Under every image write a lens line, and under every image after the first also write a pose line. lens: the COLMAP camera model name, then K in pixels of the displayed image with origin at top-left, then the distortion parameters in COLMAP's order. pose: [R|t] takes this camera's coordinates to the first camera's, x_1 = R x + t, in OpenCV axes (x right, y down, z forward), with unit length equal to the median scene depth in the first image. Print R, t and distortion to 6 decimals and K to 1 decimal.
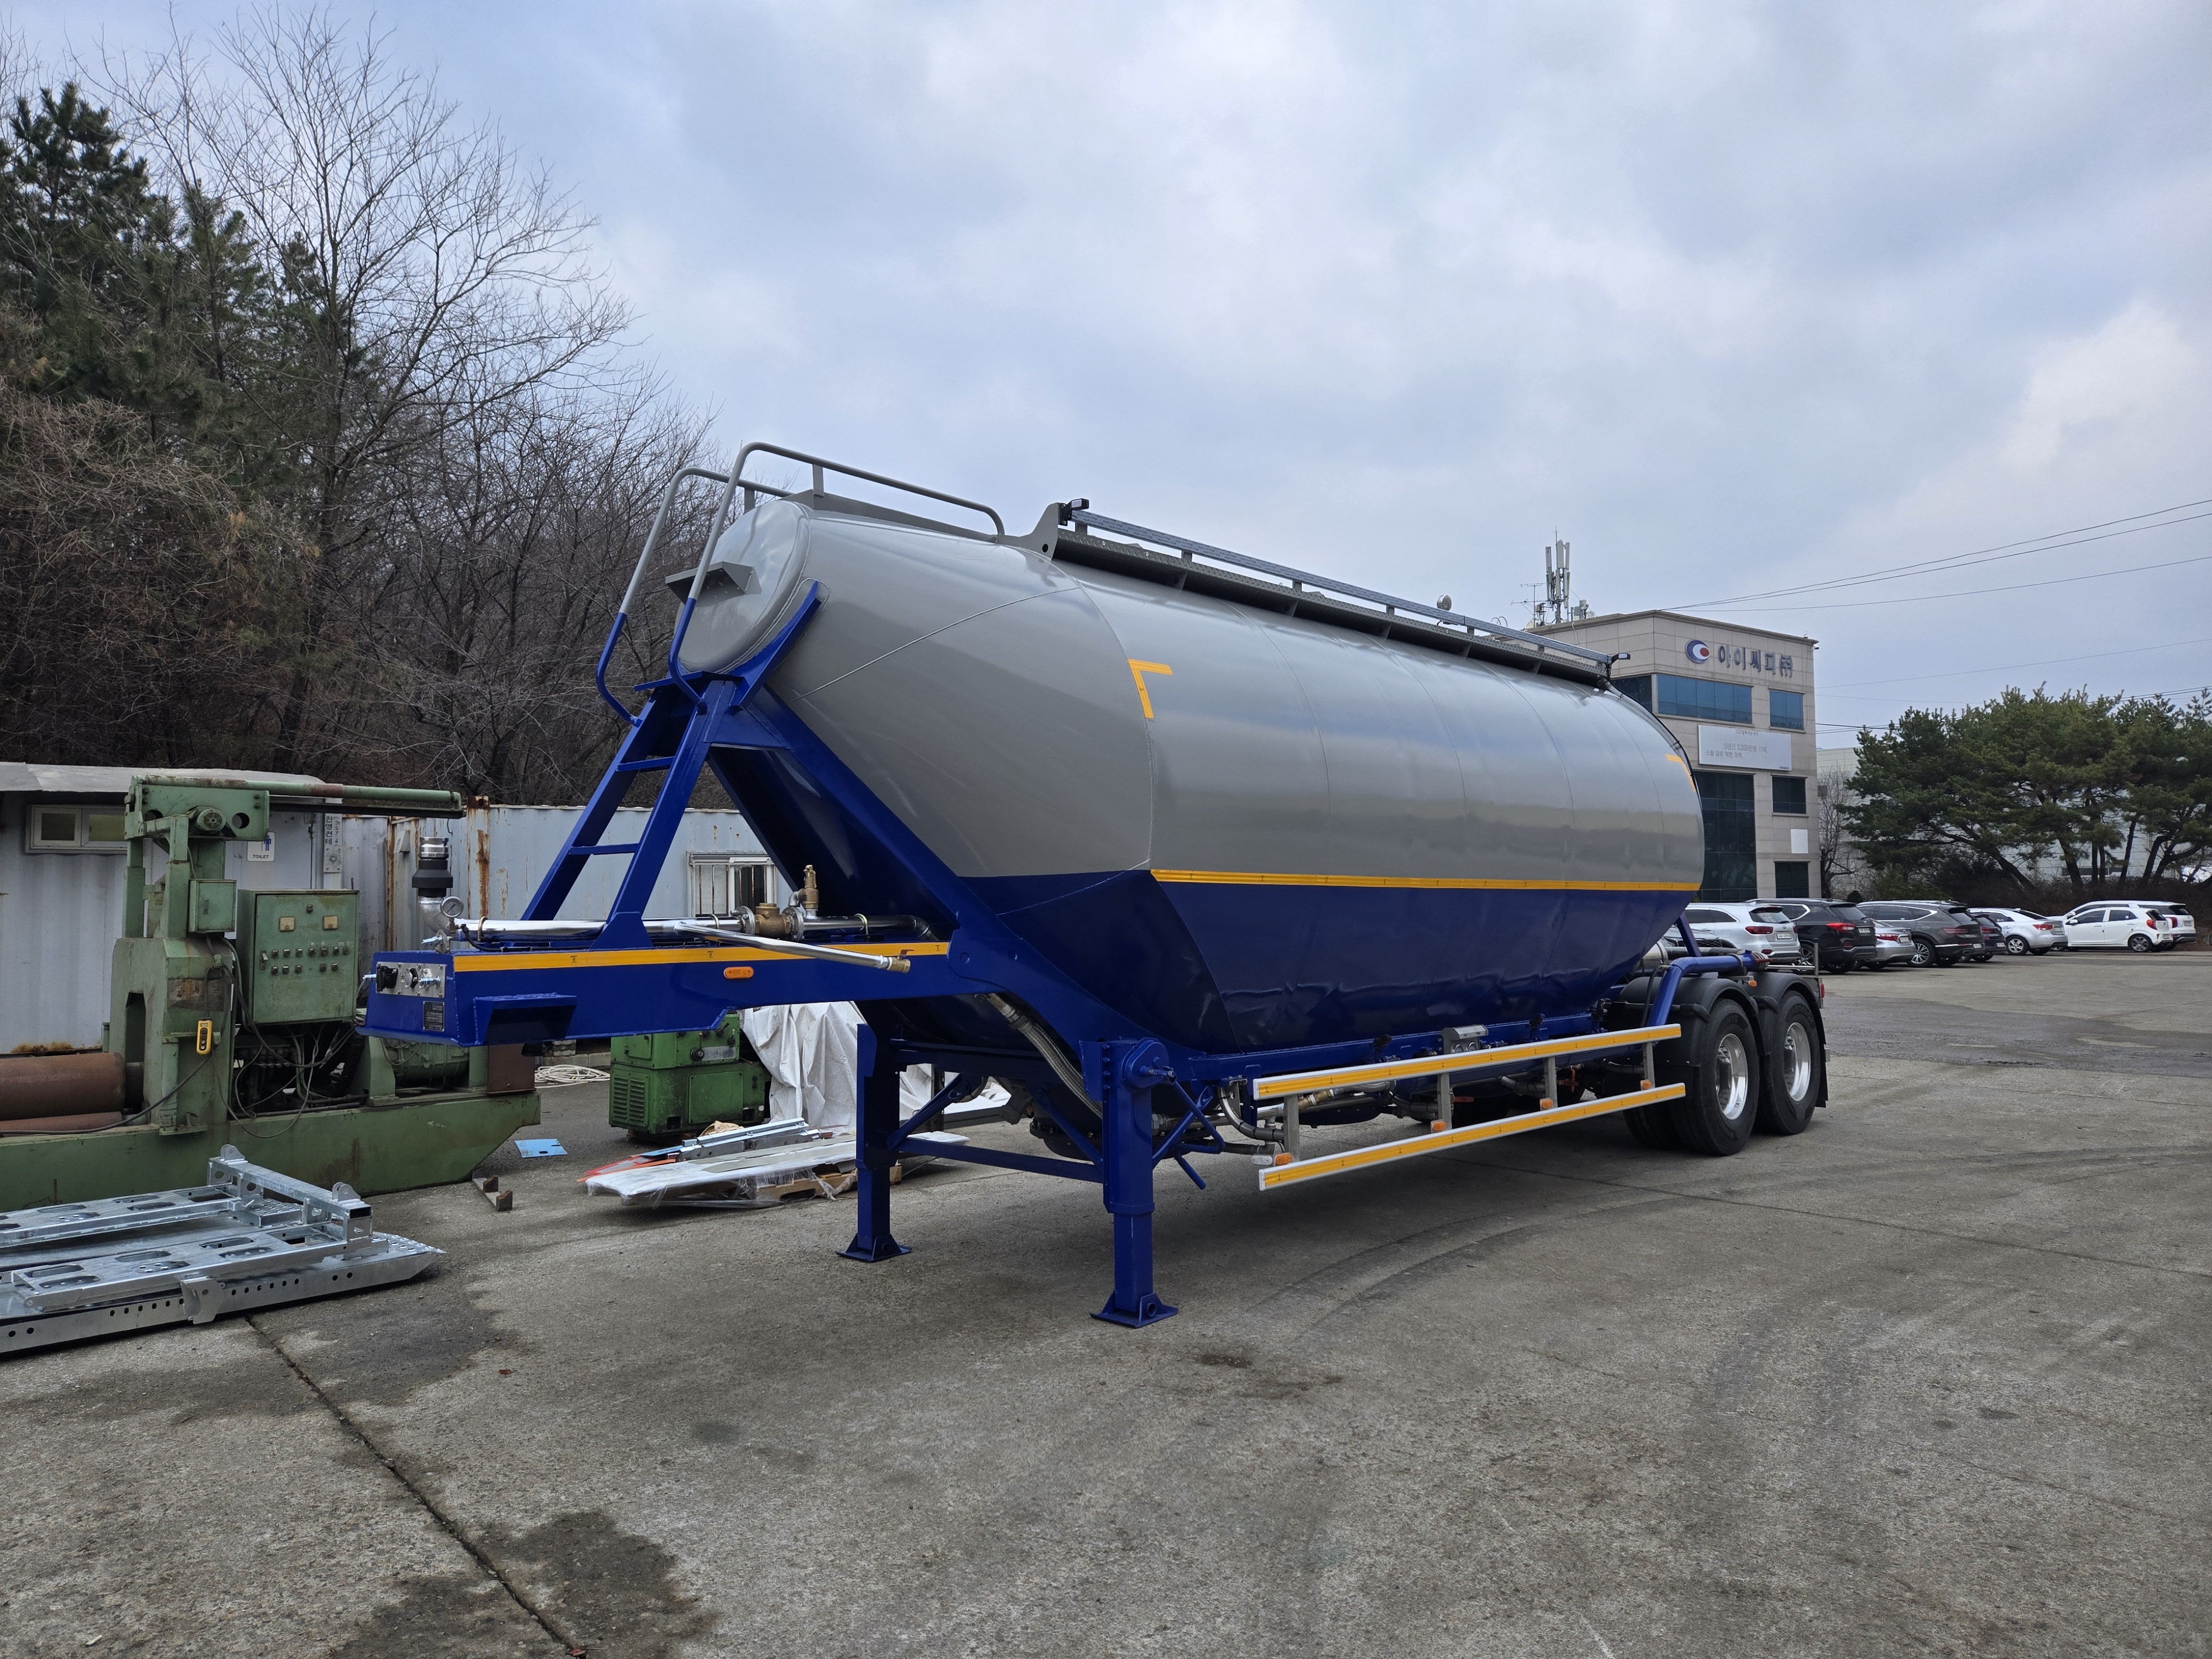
lens RADIAL K [[1484.1, 0, 1108.8], [0, 1484.1, 799.4], [0, 0, 1]] dist [0.070479, -0.062285]
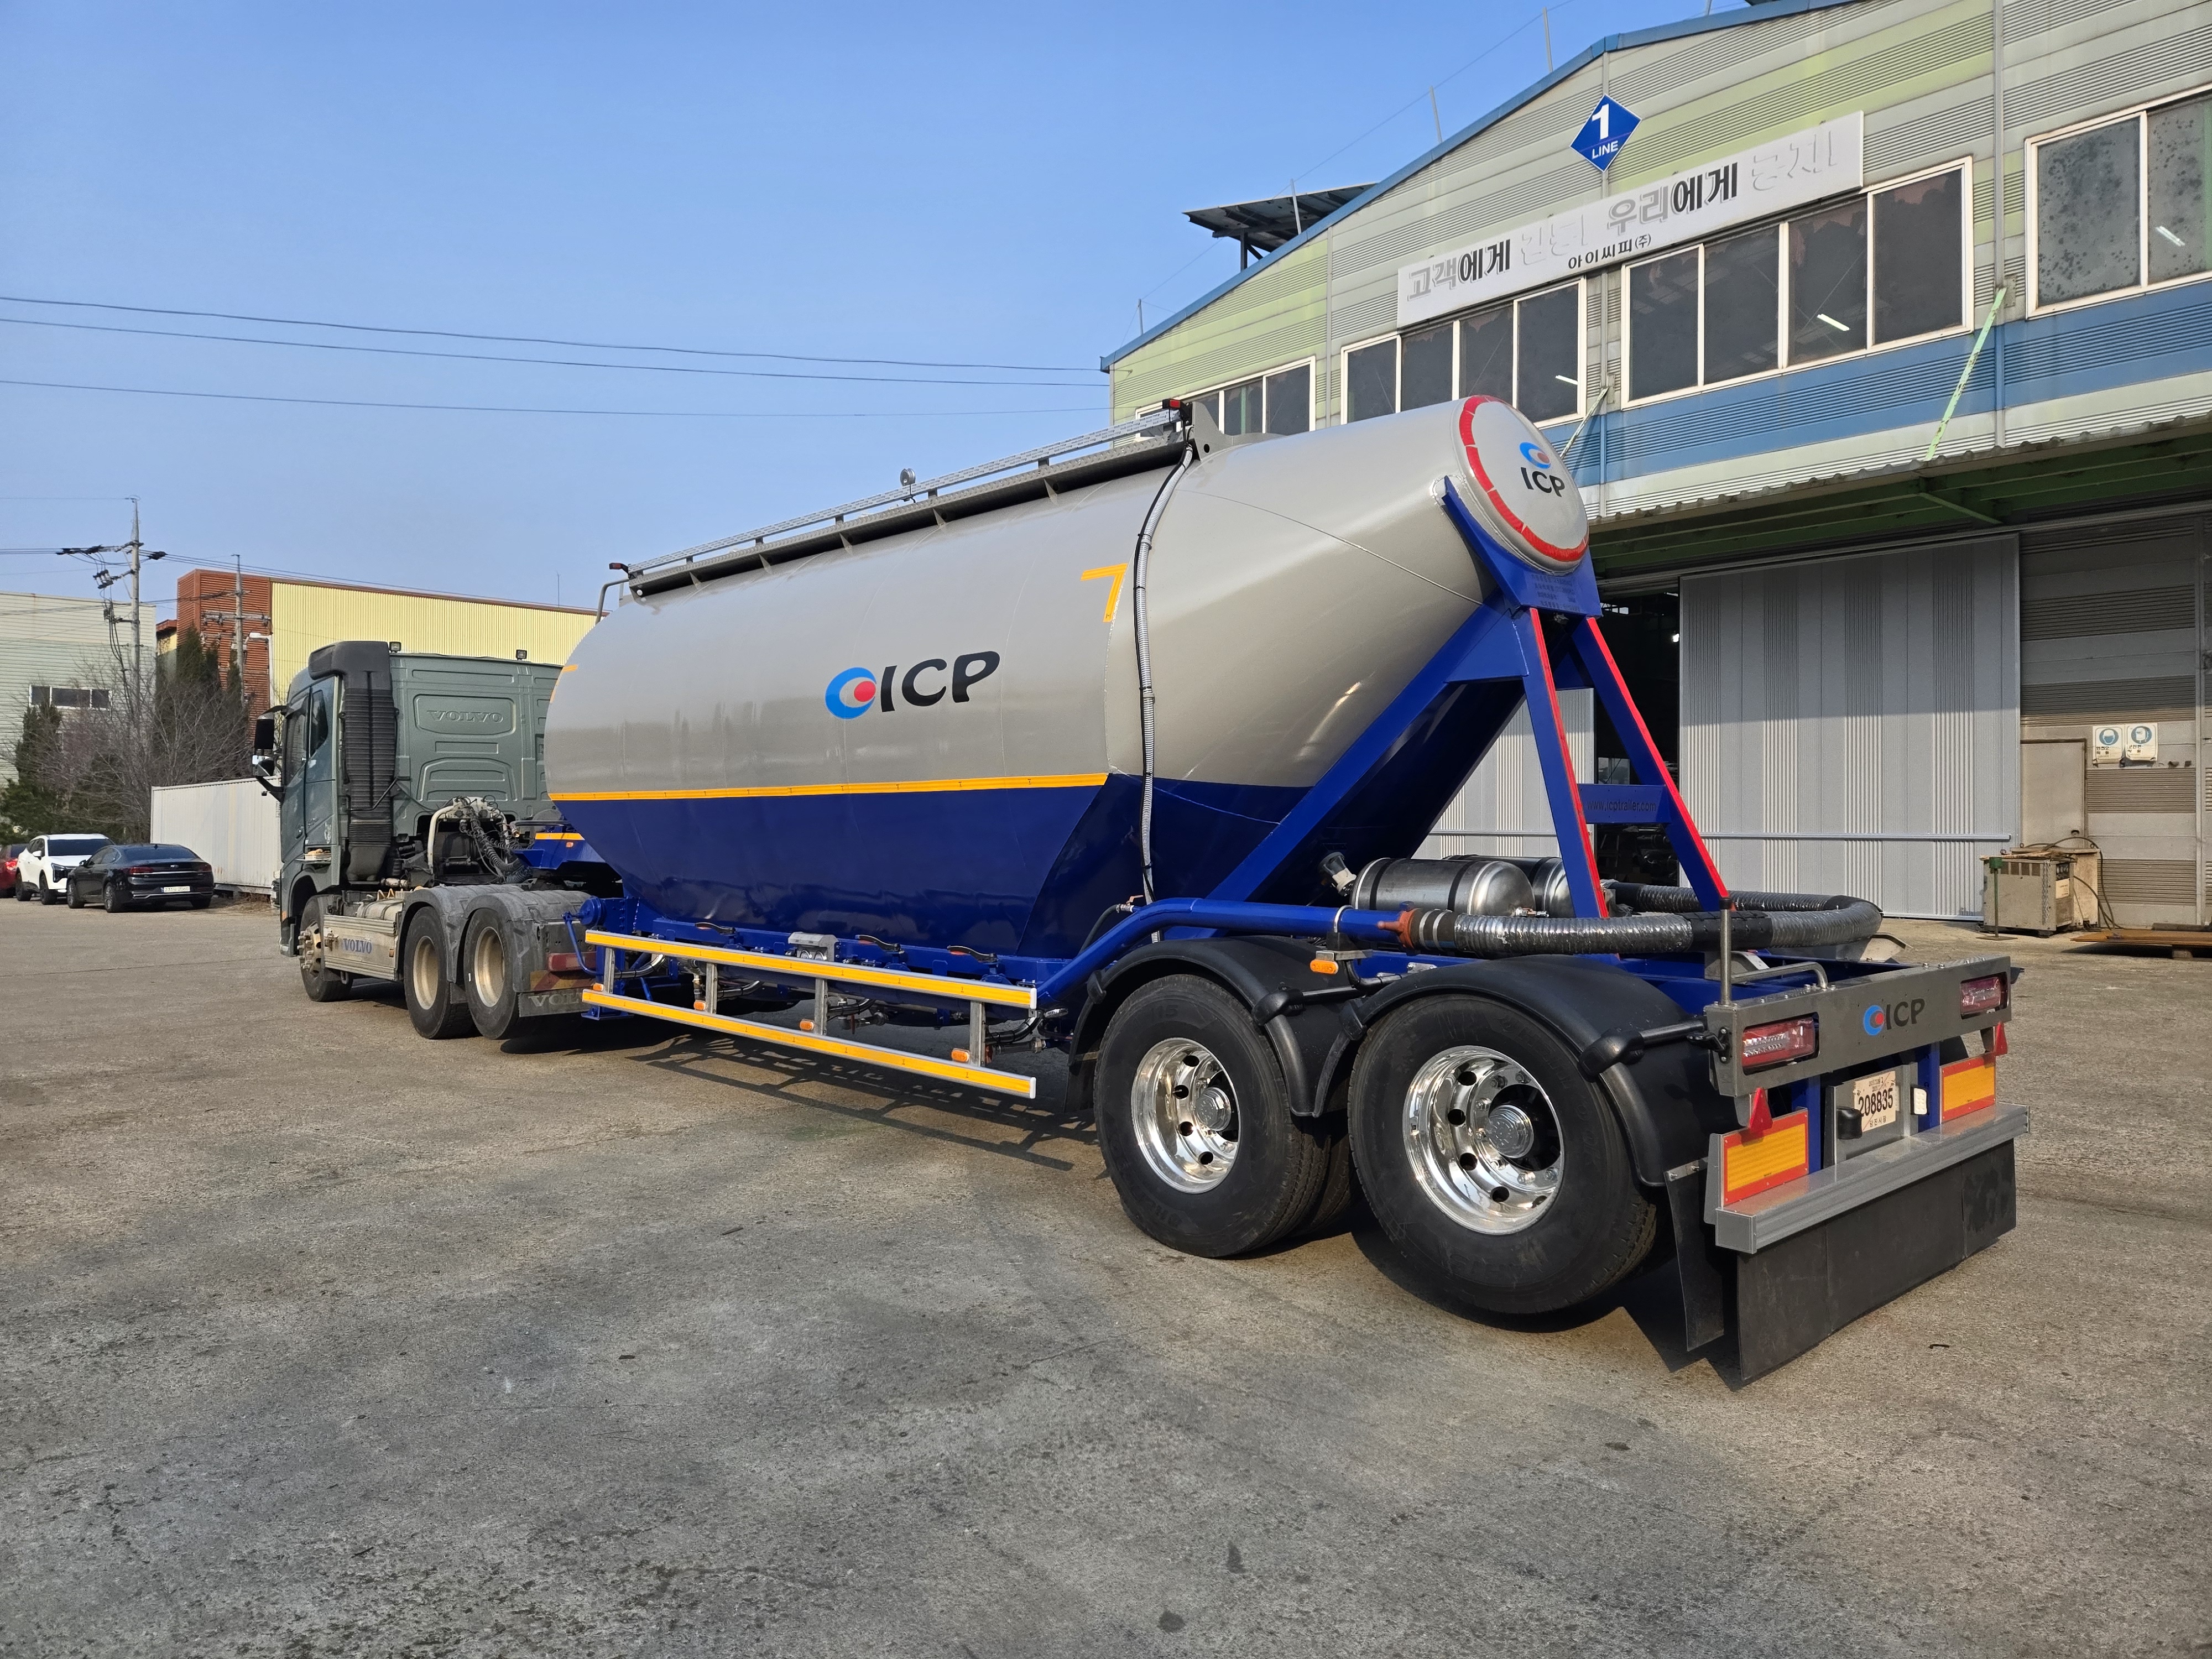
lens RADIAL K [[1476.1, 0, 1090.3], [0, 1476.1, 794.3], [0, 0, 1]] dist [0.064172, -0.056948]
pose [[-0.067714, -0.009568, -0.997659, 1.132080], [0.080366, 0.996652, -0.015013, 0.082677], [0.994463, -0.081195, -0.066718, 1.176807]]
